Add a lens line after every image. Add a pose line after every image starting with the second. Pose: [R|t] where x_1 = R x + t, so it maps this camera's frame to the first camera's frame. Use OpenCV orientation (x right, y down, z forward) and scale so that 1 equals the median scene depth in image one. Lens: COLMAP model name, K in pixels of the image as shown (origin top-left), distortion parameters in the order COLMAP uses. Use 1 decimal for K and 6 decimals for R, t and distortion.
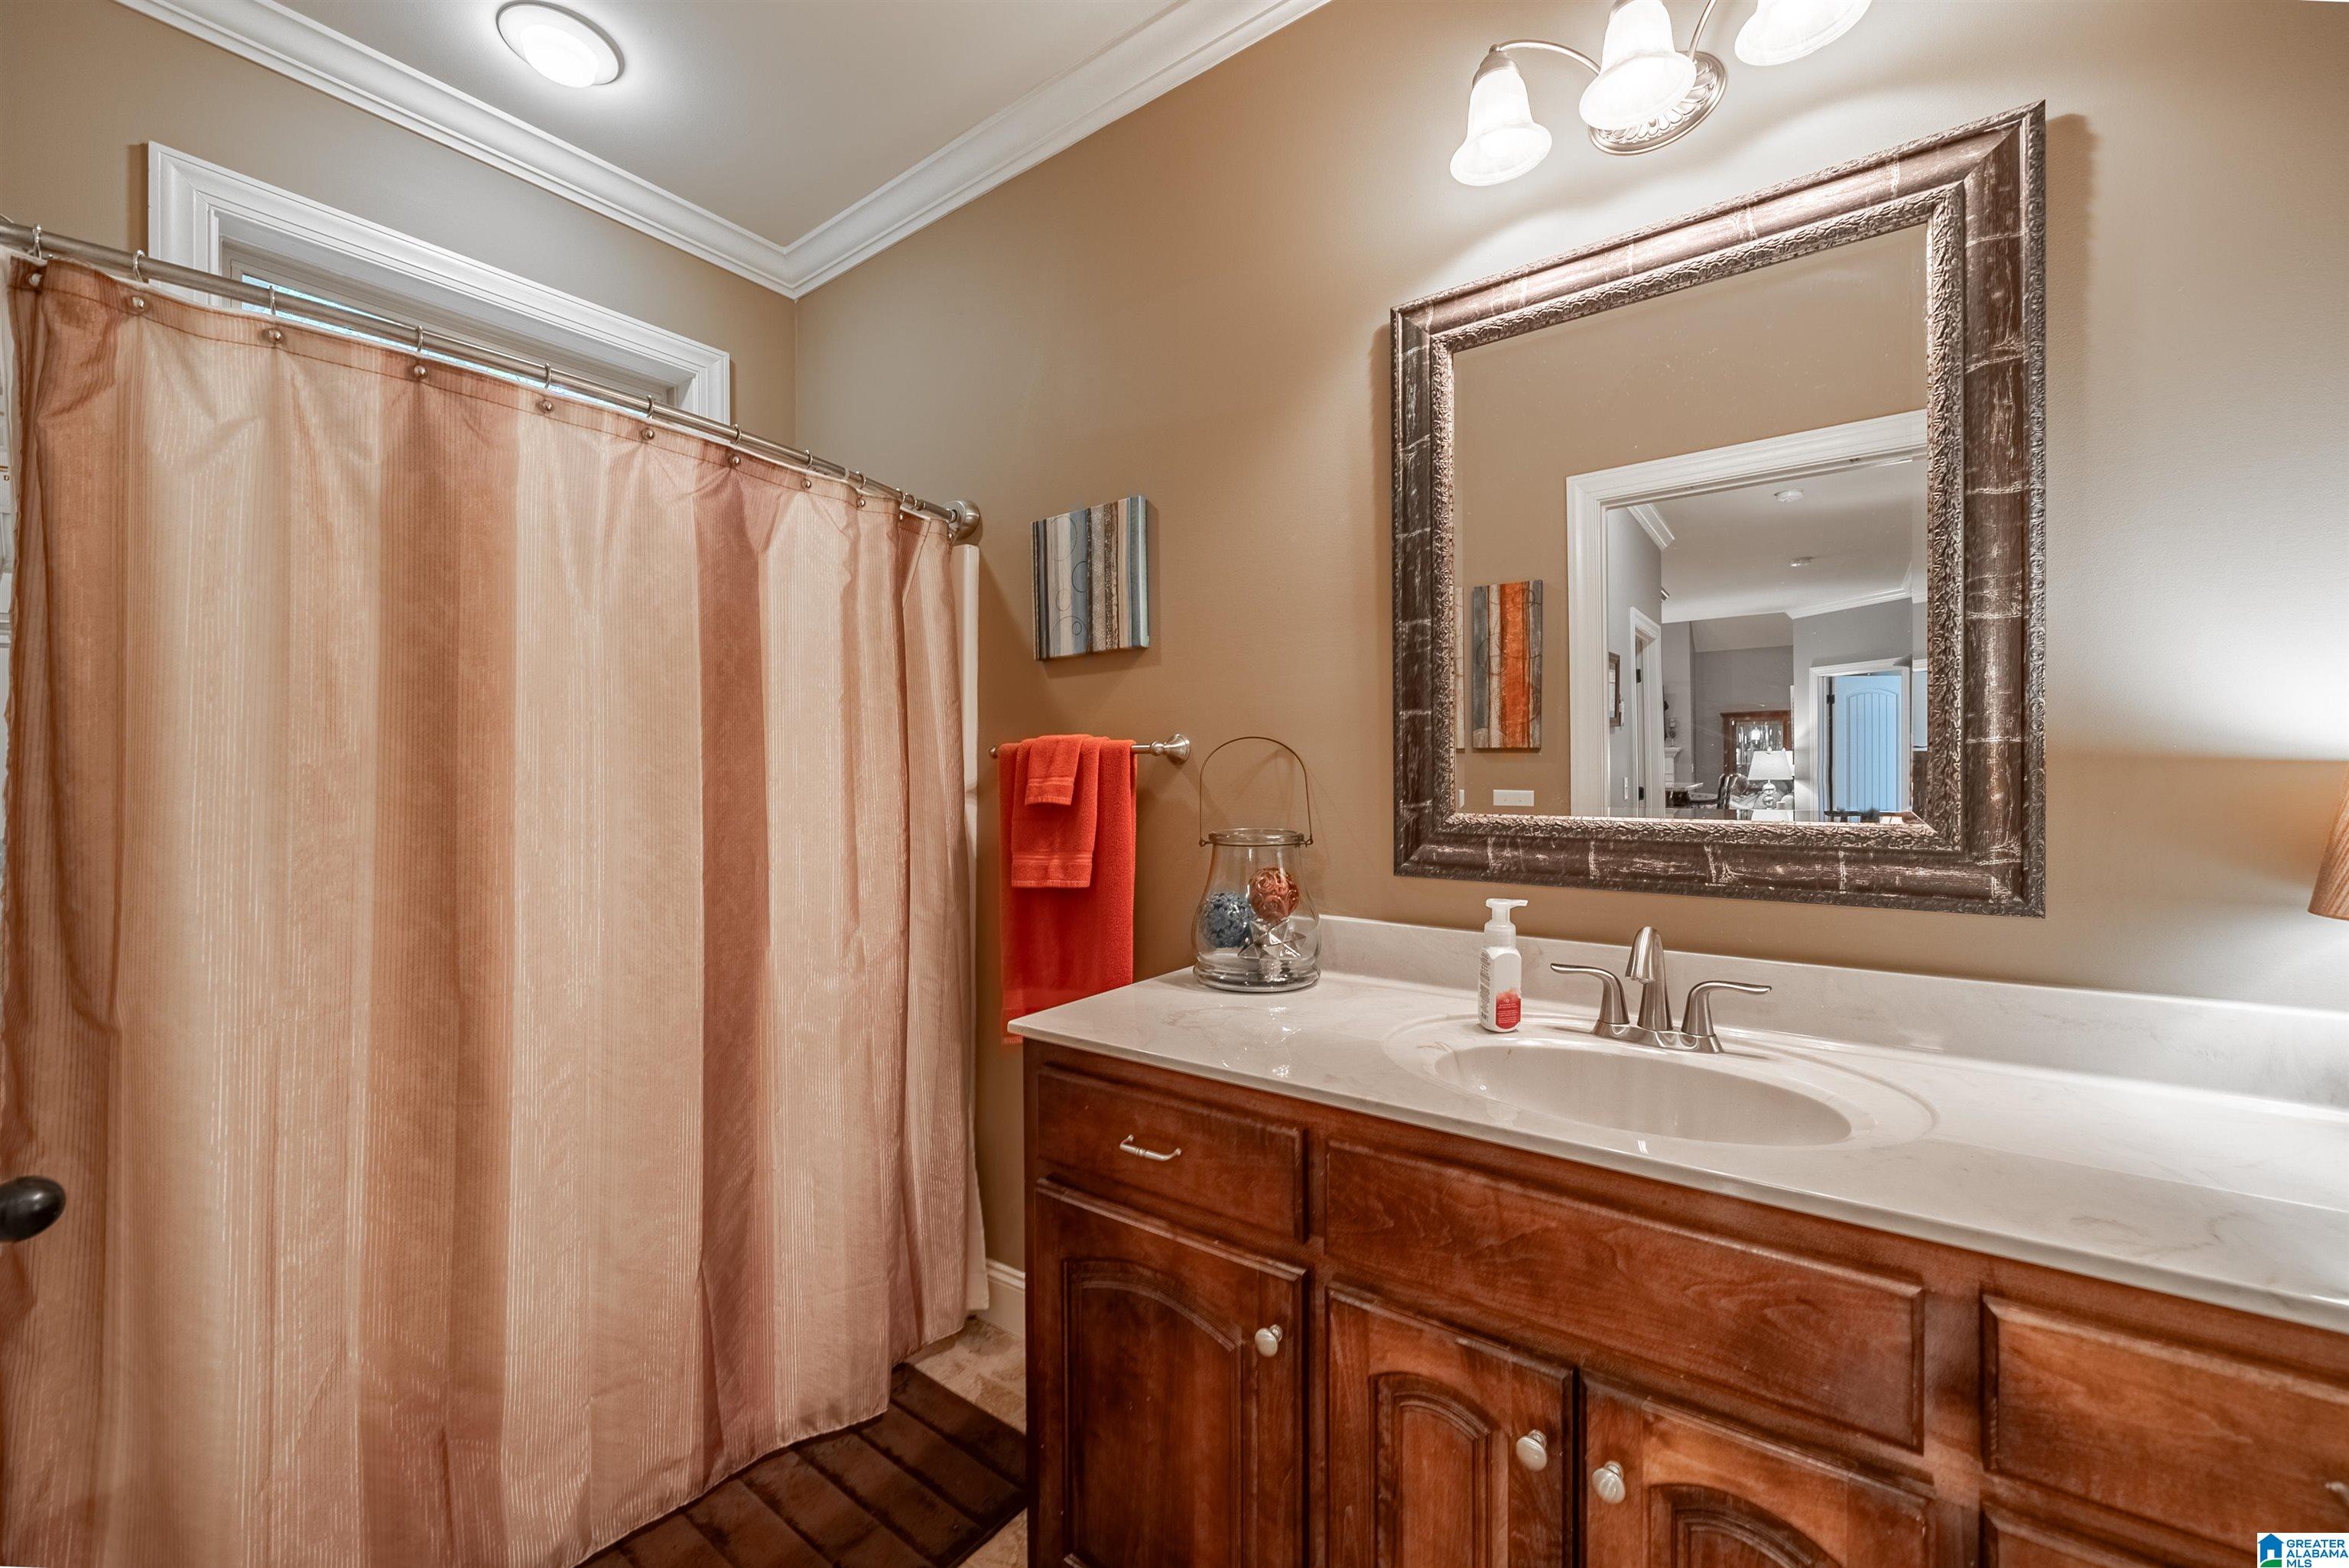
lens RADIAL K [[896.0, 0, 1164.5], [0, 896.0, 774.3], [0, 0, 1]] dist [-0.010090, -0.000062]
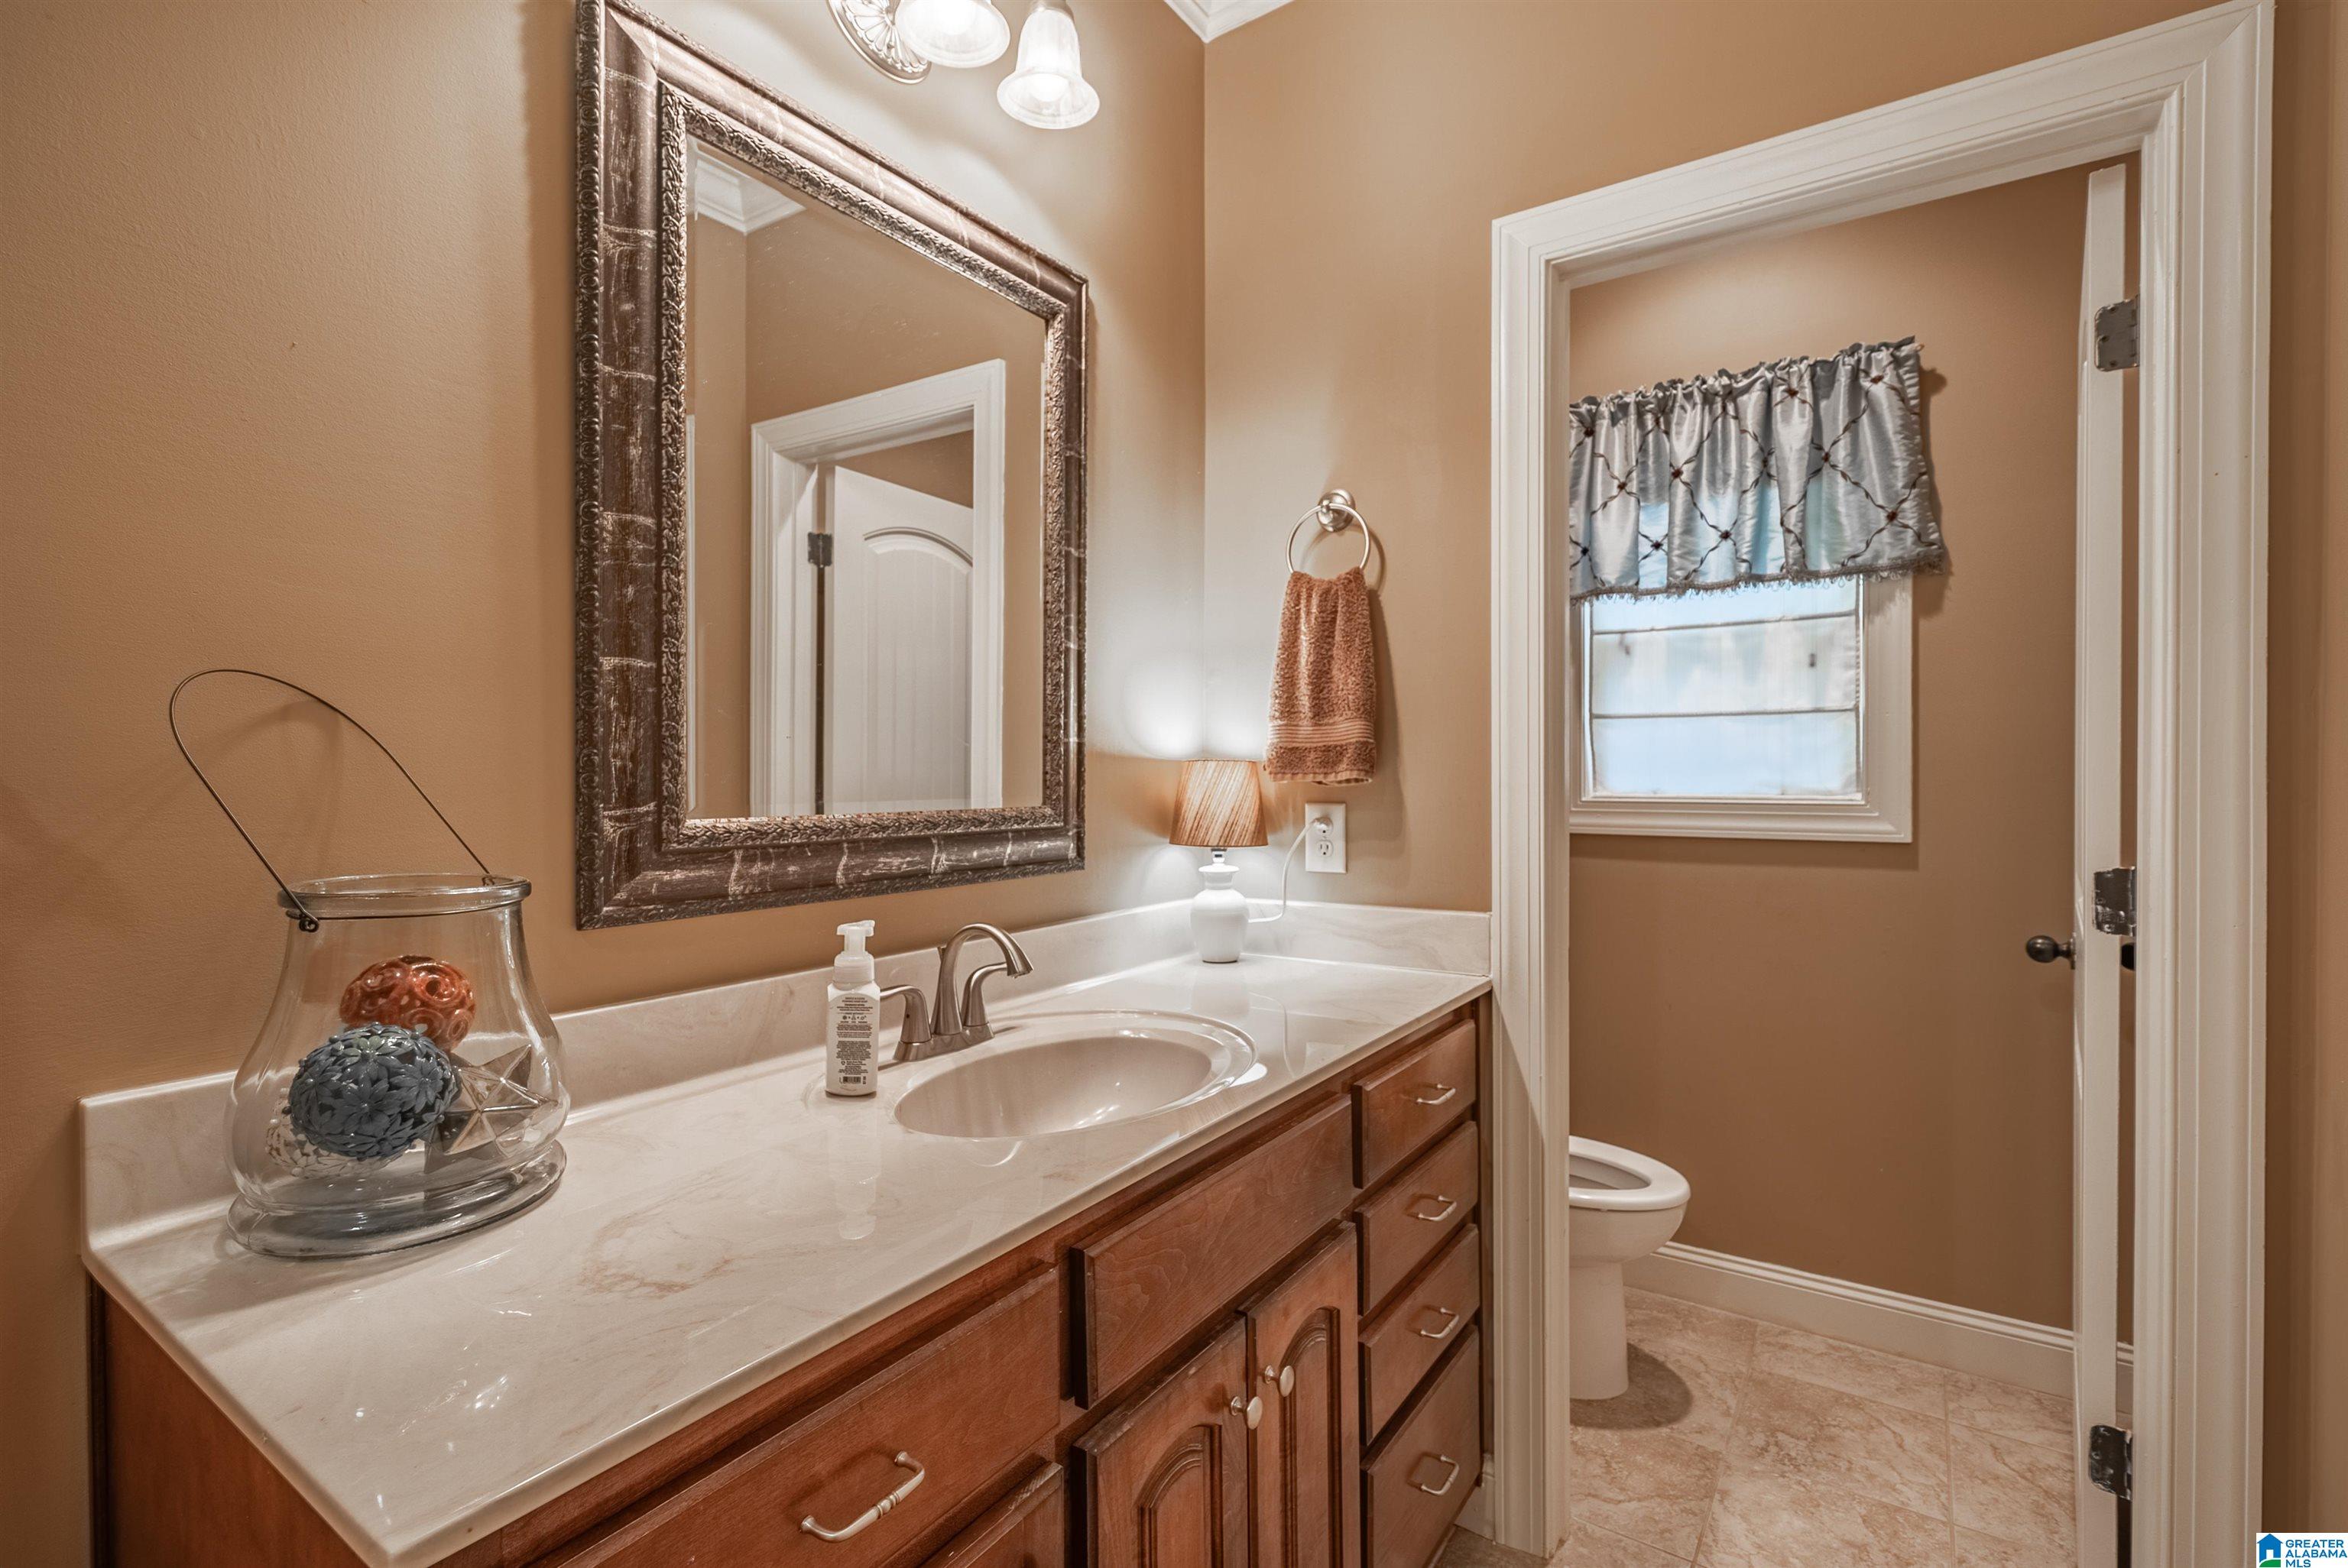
lens RADIAL K [[1042.7, 0, 1166.2], [0, 1042.7, 780.5], [0, 0, 1]] dist [0.002767, 0.000168]
pose [[-0.009559, -0.001968, 0.999952, -0.494431], [0.006397, 0.999977, 0.002029, 0.015991], [-0.999934, 0.006416, -0.009546, 0.693437]]
